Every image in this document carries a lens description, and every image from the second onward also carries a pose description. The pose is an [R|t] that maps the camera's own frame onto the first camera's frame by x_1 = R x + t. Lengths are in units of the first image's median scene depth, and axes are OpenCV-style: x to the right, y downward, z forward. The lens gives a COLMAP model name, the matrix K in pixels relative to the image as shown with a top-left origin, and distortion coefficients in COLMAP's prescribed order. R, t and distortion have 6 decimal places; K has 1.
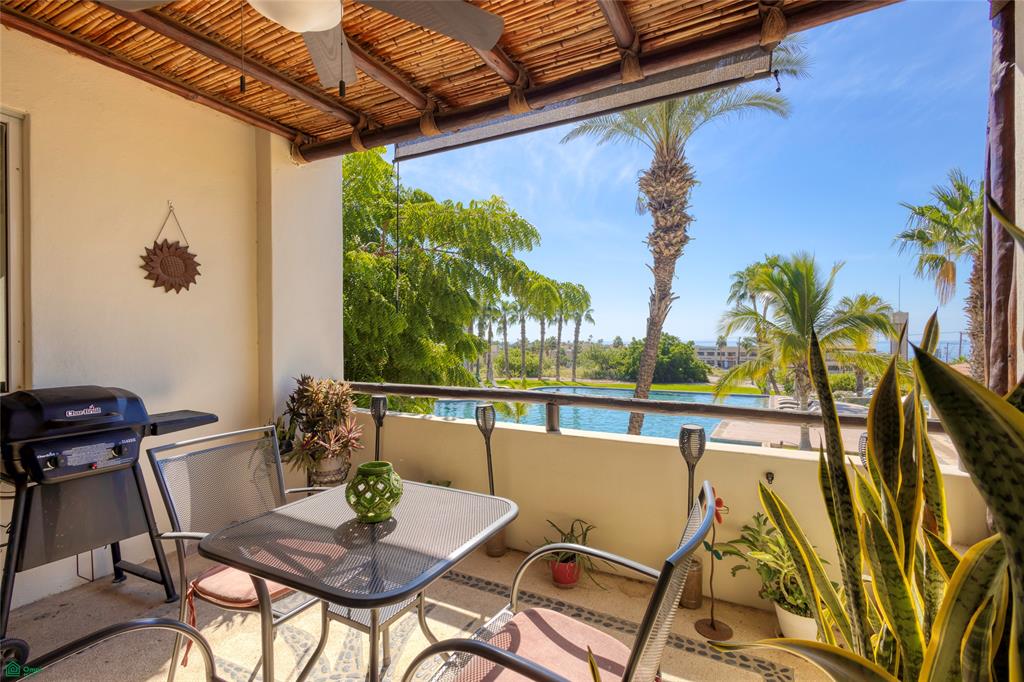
lens RADIAL K [[466.7, 0, 512.0], [0, 466.7, 325.7], [0, 0, 1]] dist [0.012606, -0.003484]
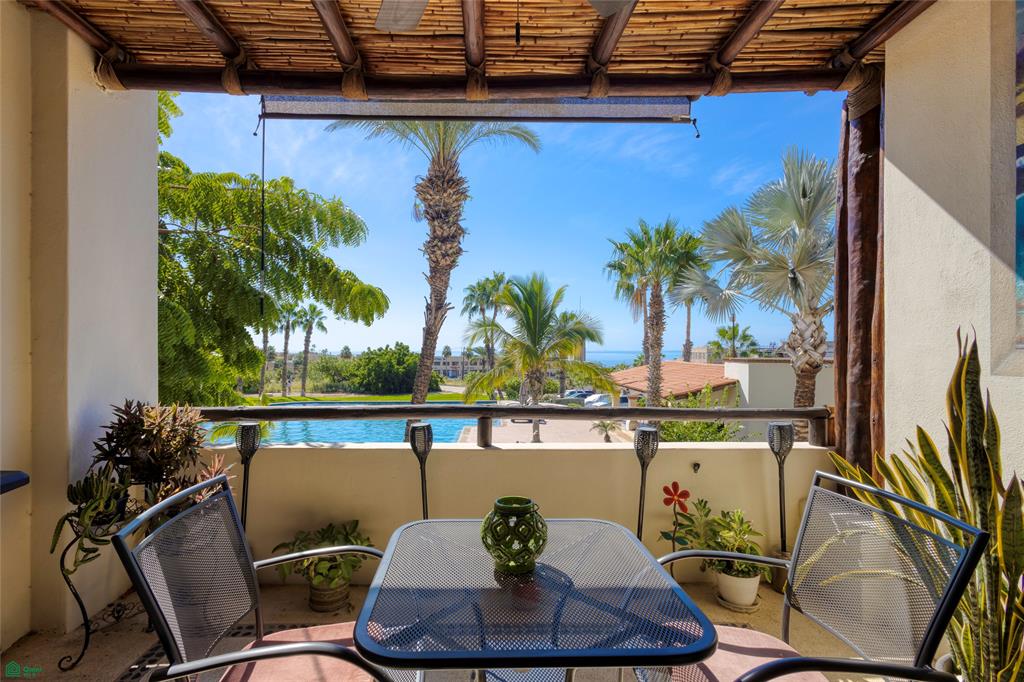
lens RADIAL K [[491.7, 0, 483.3], [0, 491.7, 334.3], [0, 0, 1]] dist [0.008633, -0.001841]
pose [[0.877110, 0.015188, 0.480050, -0.090353], [-0.014483, 0.999882, -0.005172, 0.001291], [-0.480071, -0.002416, 0.877226, 0.032491]]
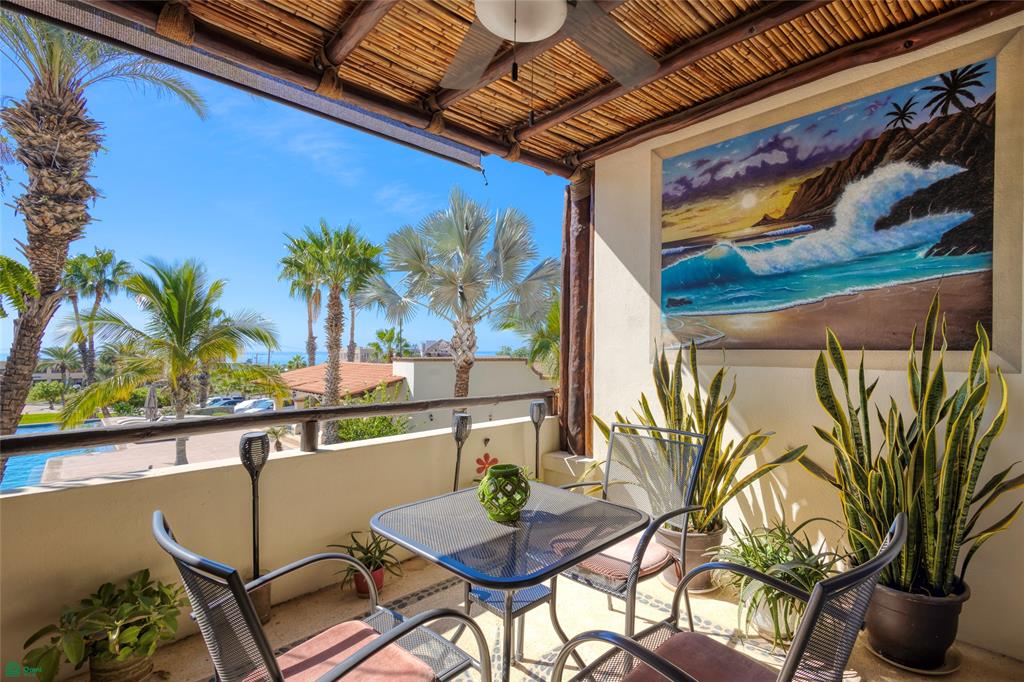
lens RADIAL K [[479.3, 0, 535.7], [0, 479.3, 331.4], [0, 0, 1]] dist [0.014235, -0.002370]
pose [[0.284354, 0.037271, 0.957995, -0.156887], [-0.026874, 0.999161, -0.030896, 0.002616], [-0.958343, -0.016960, 0.285117, 0.074064]]
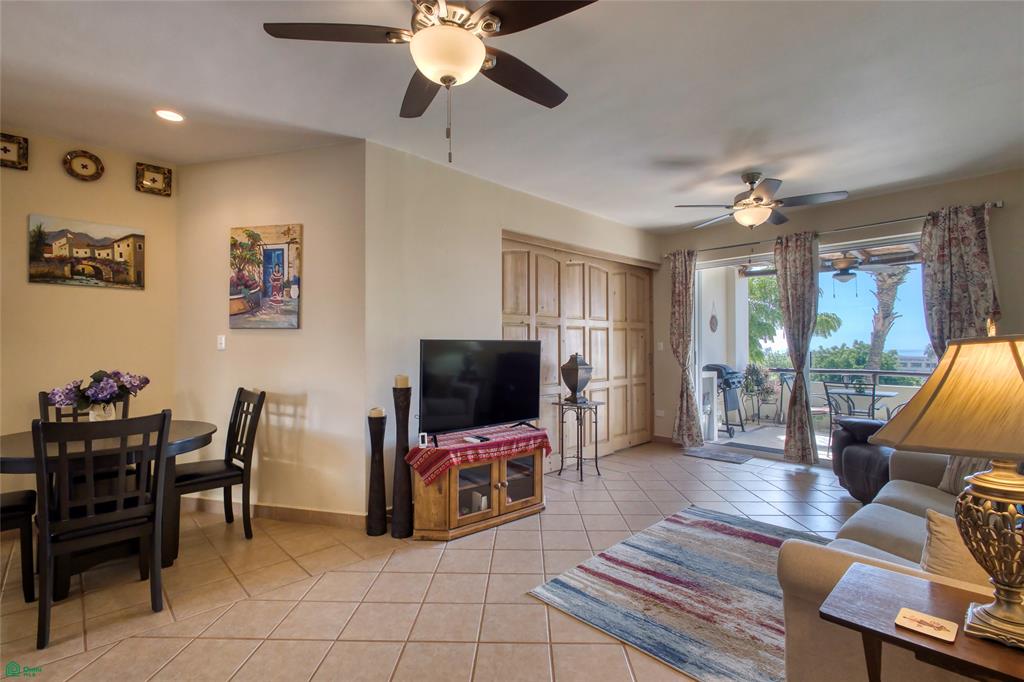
lens RADIAL K [[466.7, 0, 511.5], [0, 466.7, 342.1], [0, 0, 1]] dist [0.012606, -0.003484]
pose [[0.952560, -0.005001, -0.304309, -0.246458], [0.010042, 0.999837, 0.015003, -0.017965], [0.304184, -0.017347, 0.952455, -0.505599]]
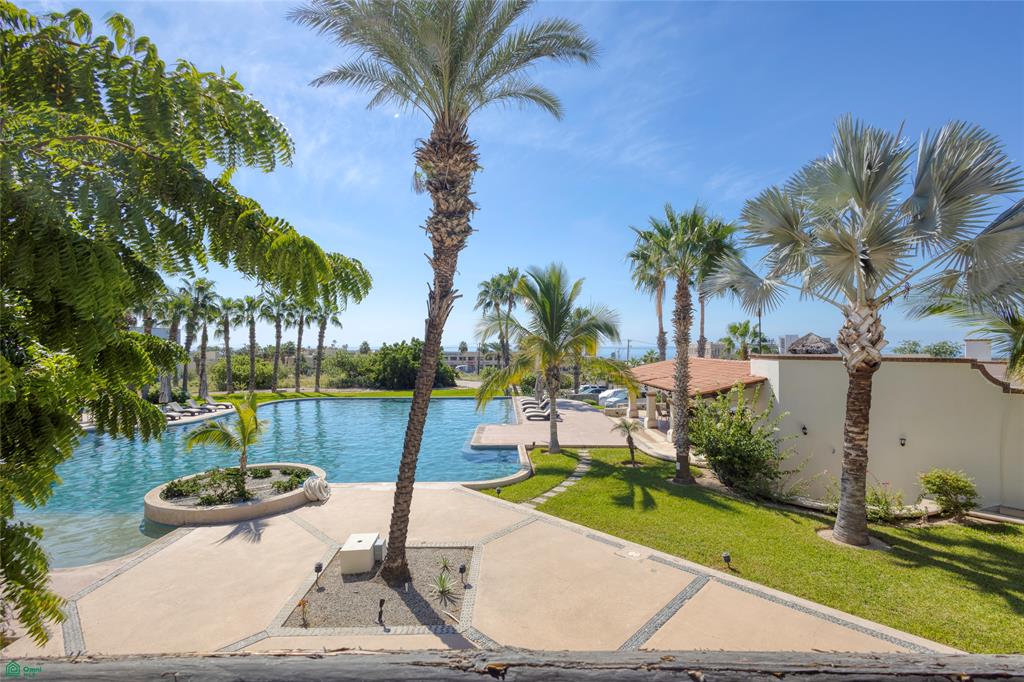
lens RADIAL K [[466.7, 0, 513.1], [0, 466.7, 341.0], [0, 0, 1]] dist [0.012606, -0.003484]
pose [[0.861513, 0.006698, 0.507691, 0.002865], [-0.017275, 0.999721, 0.016126, 0.006367], [-0.507442, -0.022663, 0.861388, 0.194541]]
